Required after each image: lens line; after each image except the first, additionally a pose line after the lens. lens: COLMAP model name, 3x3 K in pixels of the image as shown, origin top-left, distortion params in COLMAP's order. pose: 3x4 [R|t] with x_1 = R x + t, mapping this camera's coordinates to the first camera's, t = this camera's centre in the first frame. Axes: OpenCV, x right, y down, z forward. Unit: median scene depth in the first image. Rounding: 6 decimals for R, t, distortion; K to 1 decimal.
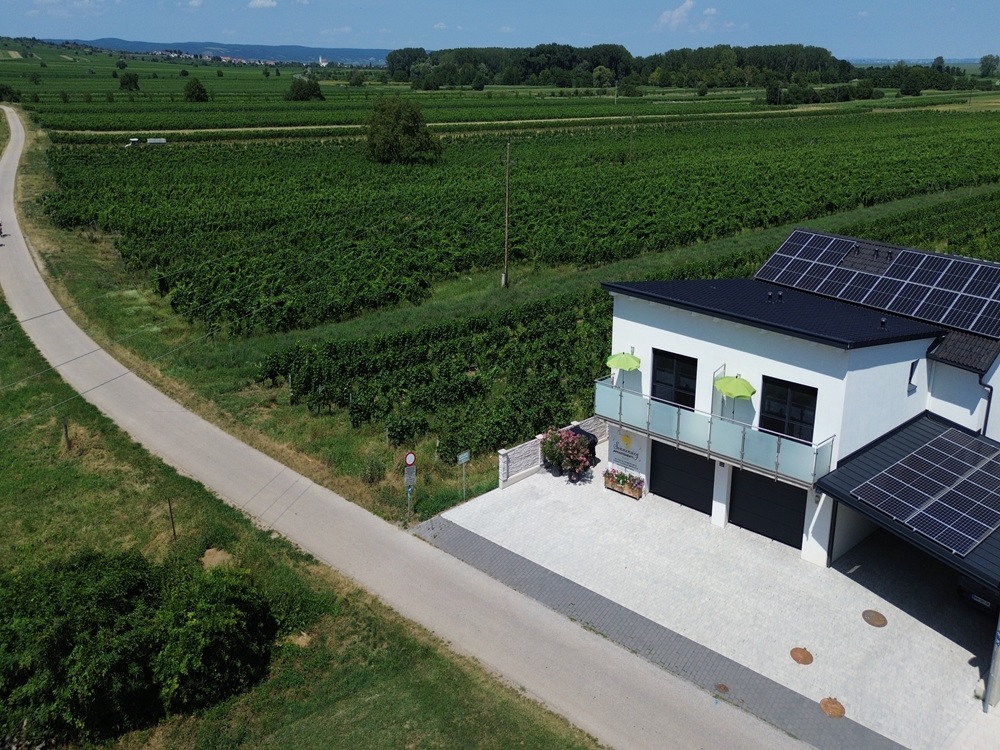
lens RADIAL K [[710.8, 0, 507.3], [0, 710.8, 255.4], [0, 0, 1]] dist [0.035693, -0.040664]
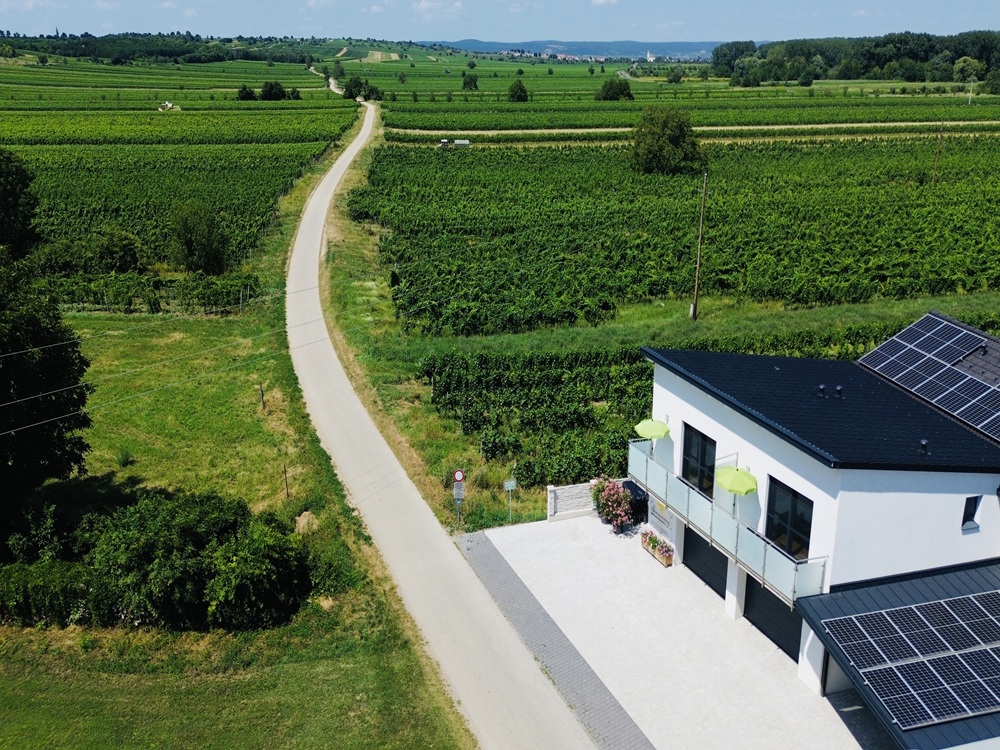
lens RADIAL K [[710.8, 0, 507.3], [0, 710.8, 255.4], [0, 0, 1]] dist [0.035693, -0.040664]
pose [[0.905849, 0.095129, -0.412780, 0.328665], [-0.092005, 0.995379, 0.027489, -0.091800], [0.413488, 0.013077, 0.910416, -0.007029]]
